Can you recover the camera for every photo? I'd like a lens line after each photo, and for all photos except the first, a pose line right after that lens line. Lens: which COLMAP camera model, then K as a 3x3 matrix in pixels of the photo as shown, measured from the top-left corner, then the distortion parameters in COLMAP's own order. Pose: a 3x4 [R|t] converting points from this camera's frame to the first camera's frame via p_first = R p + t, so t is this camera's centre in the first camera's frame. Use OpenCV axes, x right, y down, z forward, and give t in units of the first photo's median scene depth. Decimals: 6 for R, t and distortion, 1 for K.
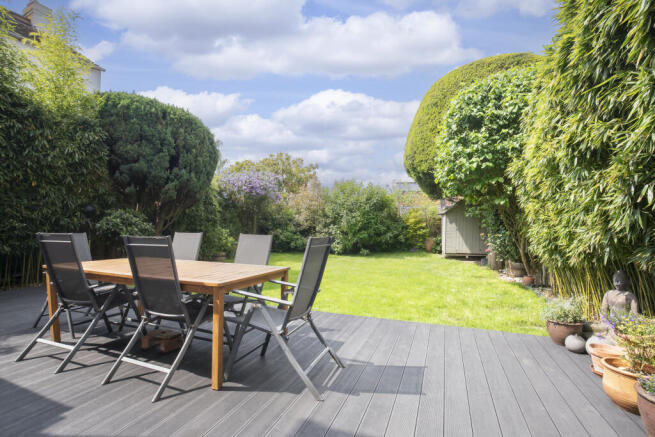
lens RADIAL K [[299.7, 0, 328.9], [0, 299.7, 221.9], [0, 0, 1]] dist [-0.038760, 0.006950]
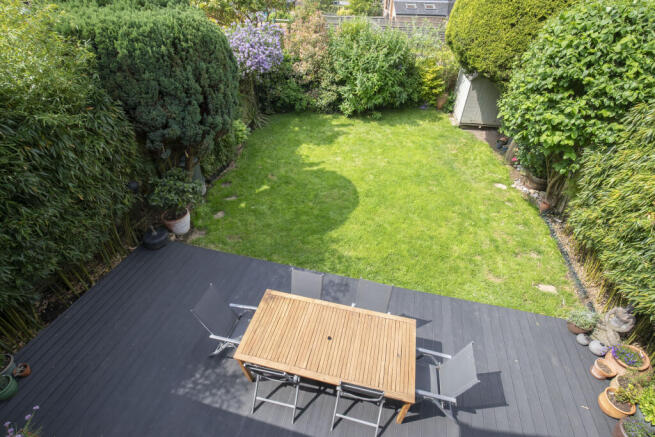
lens RADIAL K [[299.7, 0, 329.4], [0, 299.7, 226.1], [0, 0, 1]] dist [-0.038760, 0.006950]
pose [[0.992334, -0.078328, 0.095589, -0.165267], [-0.002377, 0.761246, 0.648459, -0.276150], [-0.123559, -0.643715, 0.755225, 0.086786]]
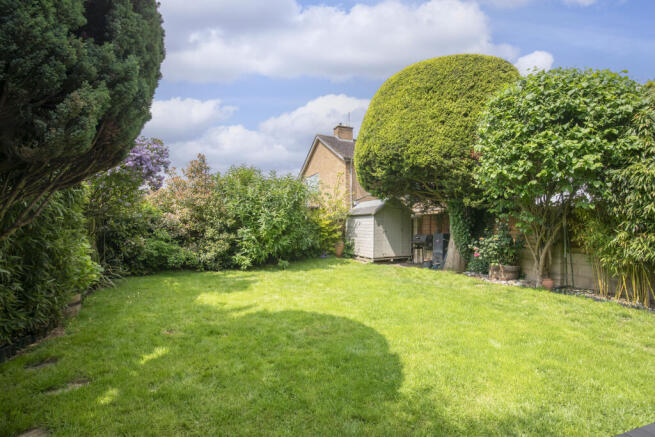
lens RADIAL K [[299.7, 0, 326.6], [0, 299.7, 222.2], [0, 0, 1]] dist [-0.038760, 0.006950]
pose [[0.783948, -0.001566, 0.620824, -0.298493], [-0.000939, 0.999993, 0.003708, -0.008385], [-0.620826, -0.003490, 0.783941, 0.376745]]
